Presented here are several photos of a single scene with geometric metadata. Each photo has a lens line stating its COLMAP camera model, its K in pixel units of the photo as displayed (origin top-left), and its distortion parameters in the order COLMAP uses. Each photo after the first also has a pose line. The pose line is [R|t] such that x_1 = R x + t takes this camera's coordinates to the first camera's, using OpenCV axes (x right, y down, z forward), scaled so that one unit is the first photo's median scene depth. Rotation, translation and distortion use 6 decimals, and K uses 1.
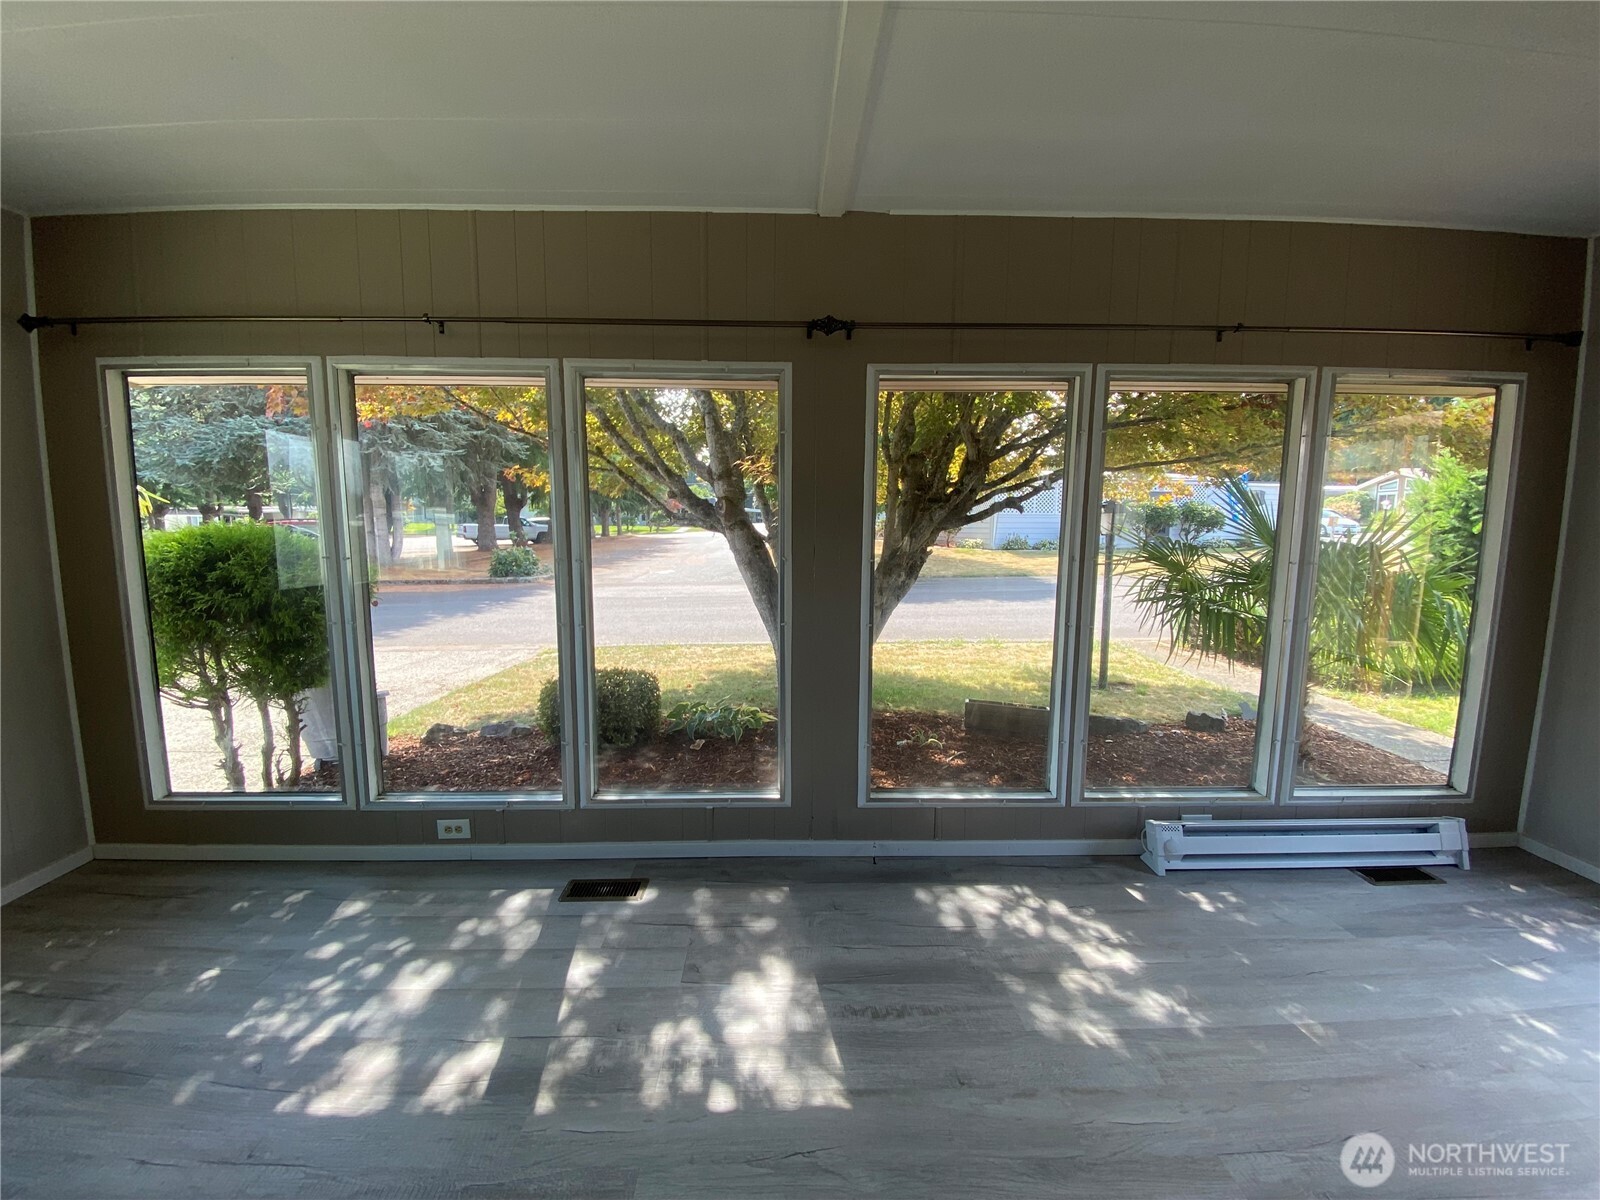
lens RADIAL K [[648.5, 0, 794.5], [0, 648.5, 593.3], [0, 0, 1]] dist [0.008261, -0.017226]
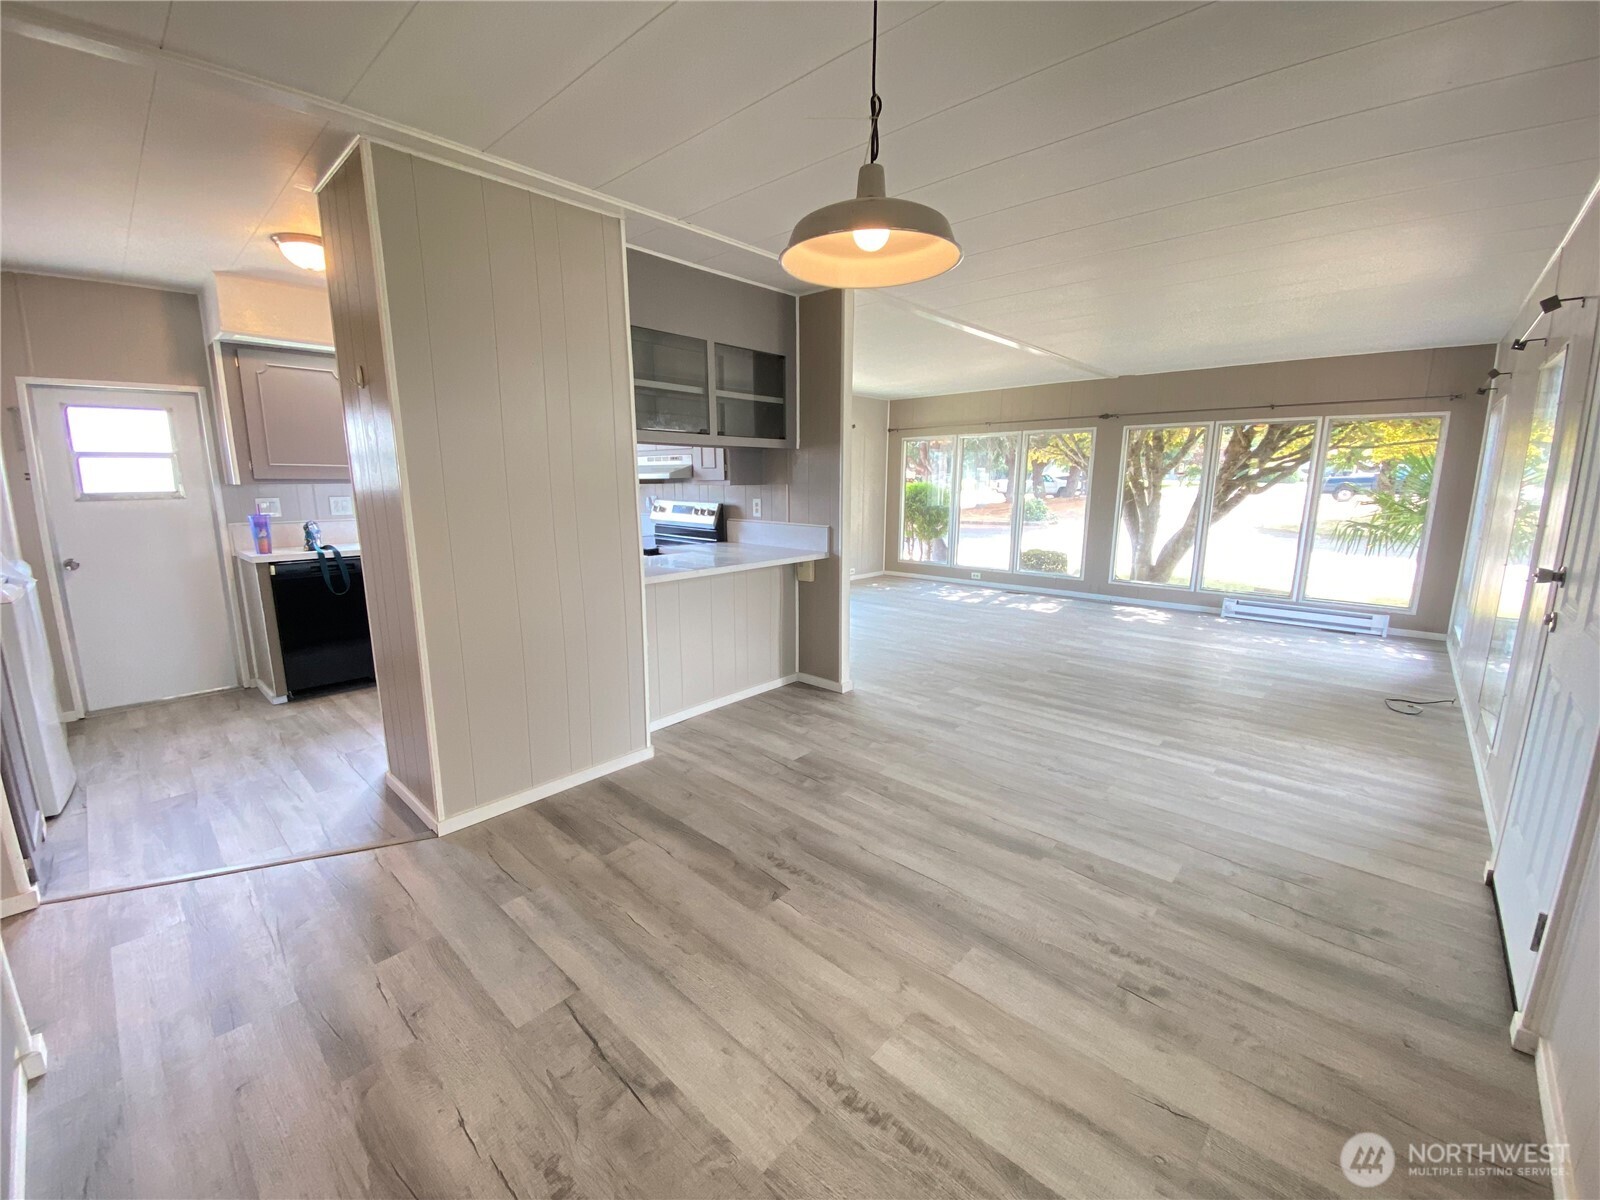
lens RADIAL K [[648.5, 0, 794.5], [0, 648.5, 593.3], [0, 0, 1]] dist [0.008261, -0.017226]
pose [[0.717734, 0.118029, -0.686241, 1.166578], [-0.072342, 0.992836, 0.095100, 0.224588], [0.692550, -0.018612, 0.721130, -2.168173]]
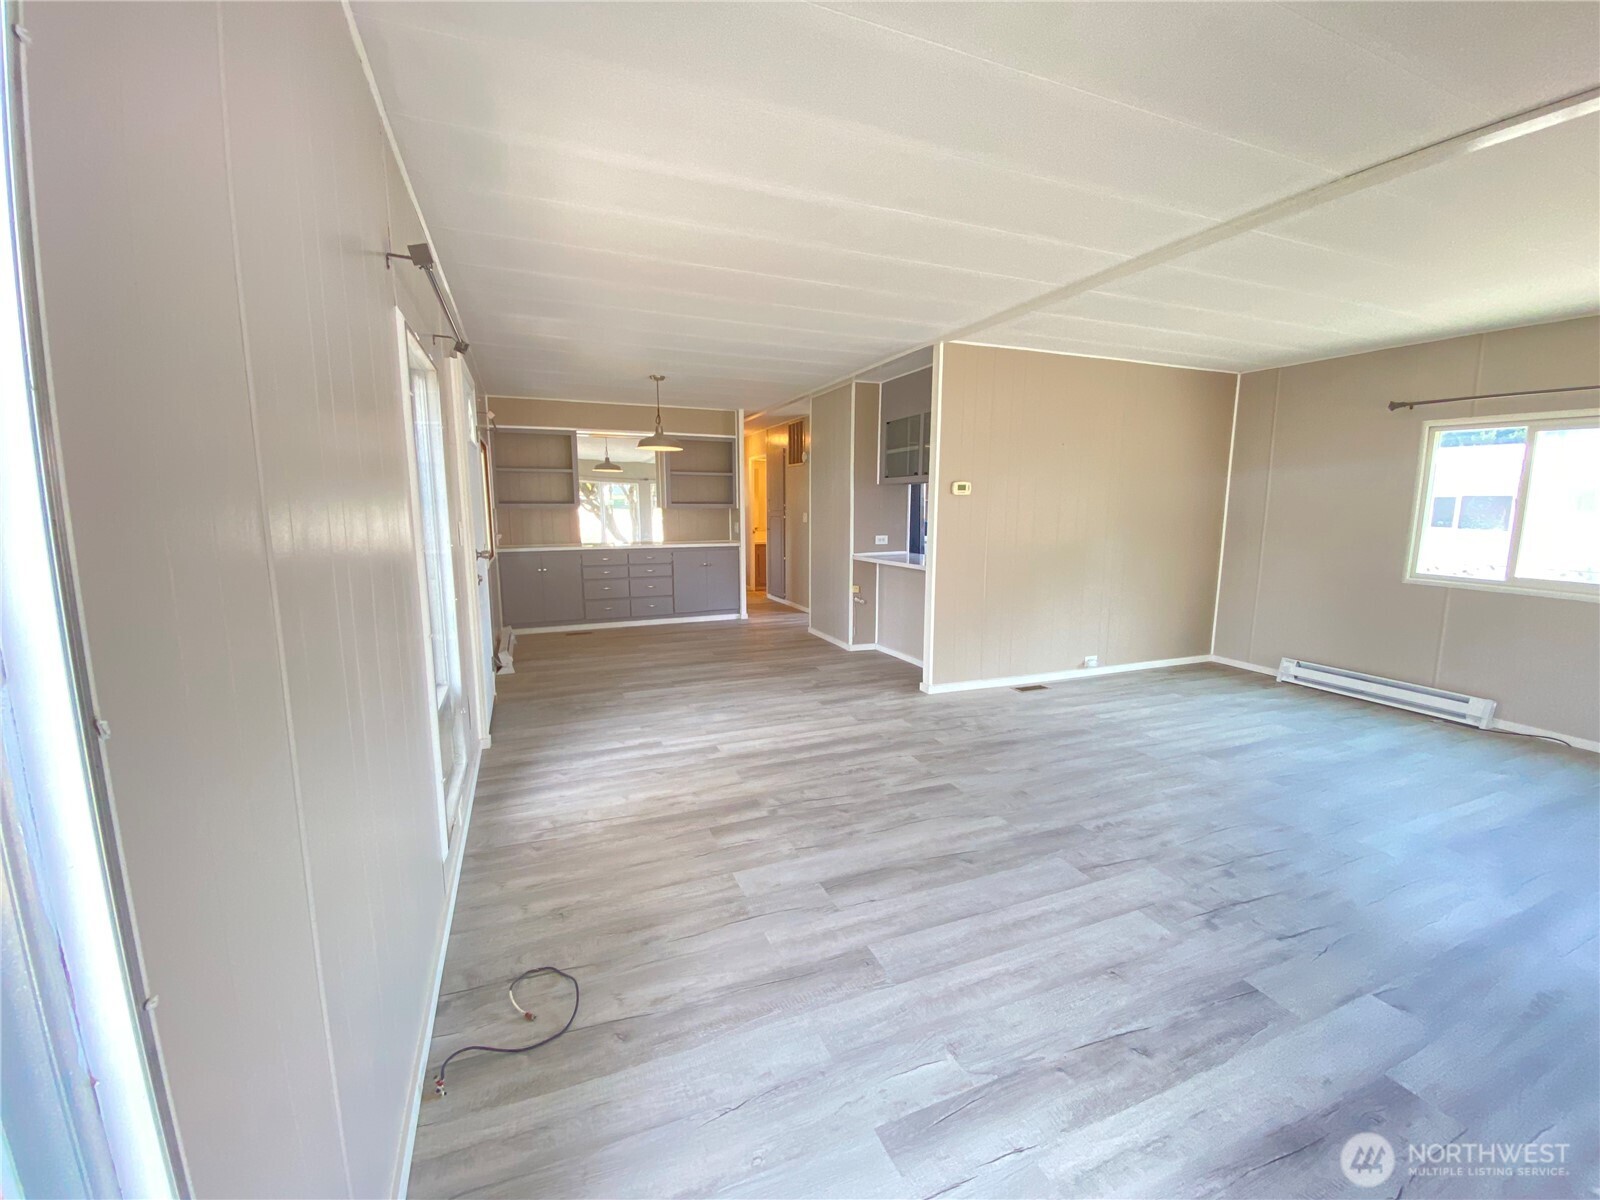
lens RADIAL K [[648.5, 0, 794.5], [0, 648.5, 593.3], [0, 0, 1]] dist [0.008261, -0.017226]
pose [[-0.936215, 0.039662, -0.349182, 1.156380], [-0.045457, 0.971596, 0.232237, -0.087686], [0.348475, 0.233297, -0.907820, 0.719667]]
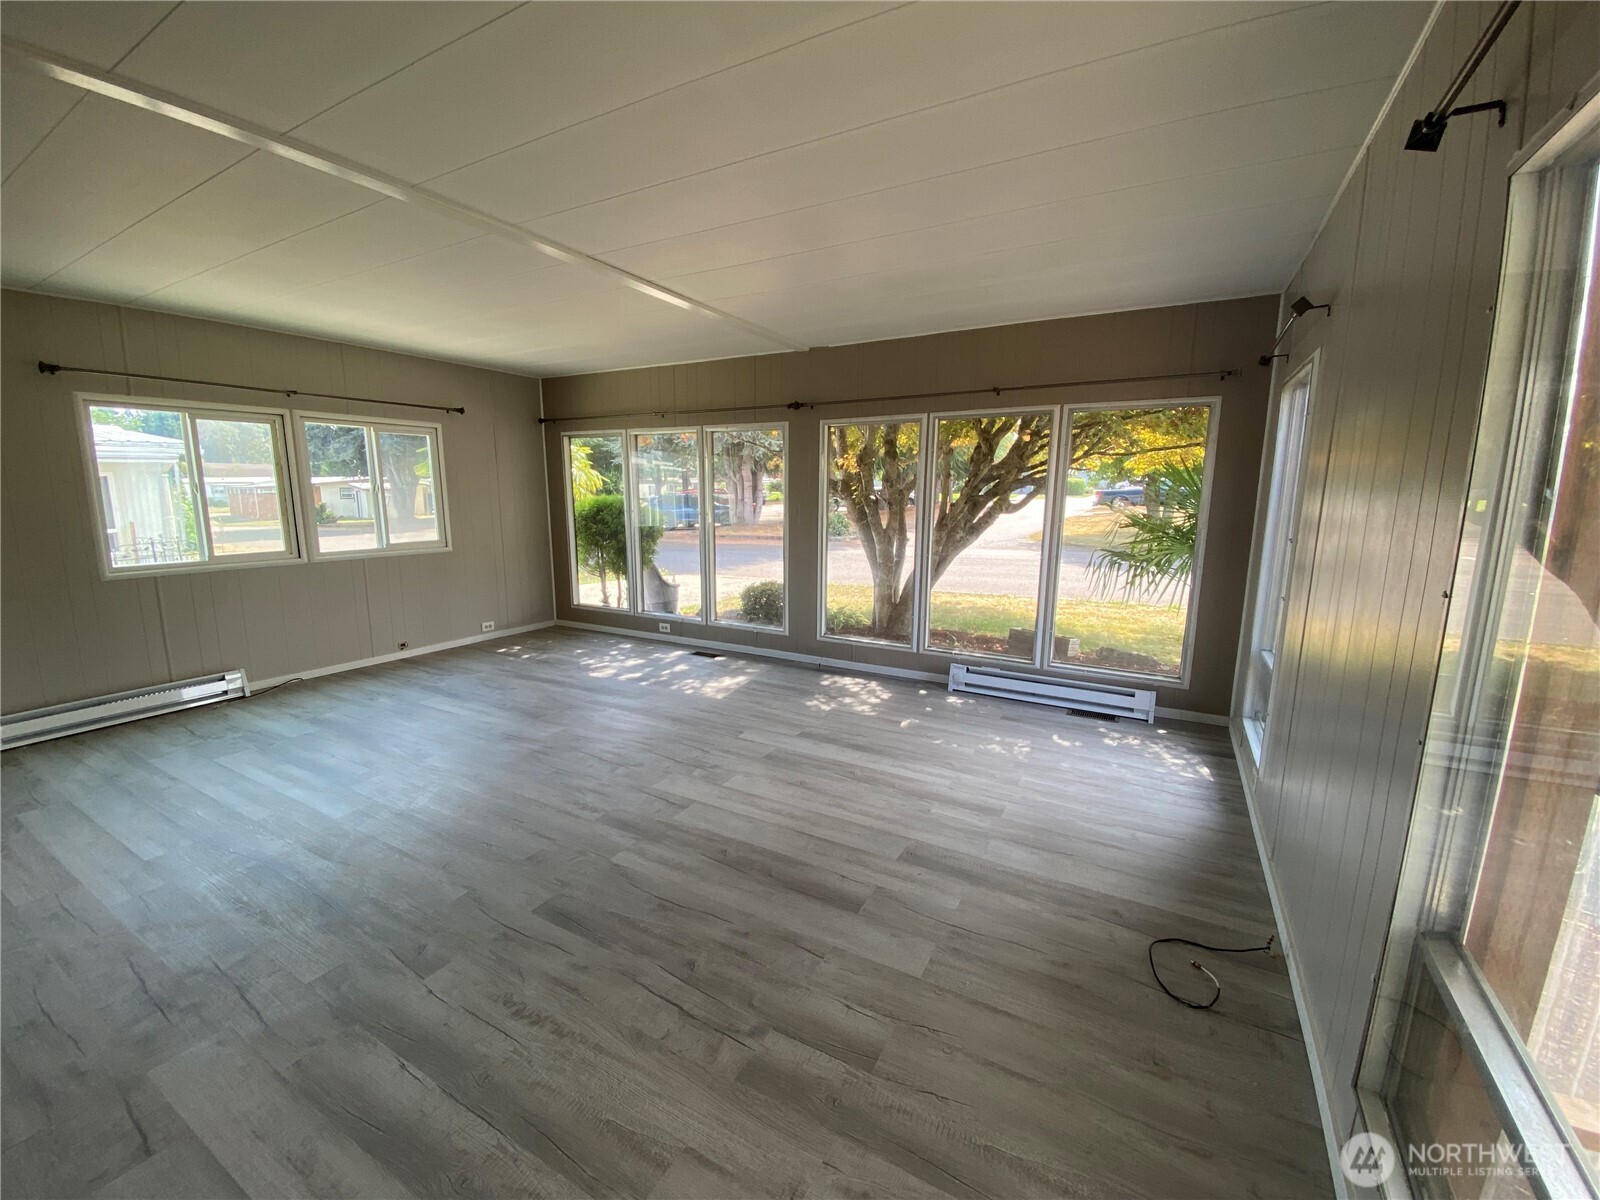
lens RADIAL K [[648.5, 0, 794.5], [0, 648.5, 593.3], [0, 0, 1]] dist [0.008261, -0.017226]
pose [[0.860859, 0.080278, -0.502471, 1.137011], [-0.055792, 0.996414, 0.063608, 0.069622], [0.505776, -0.026724, 0.862251, -0.854025]]
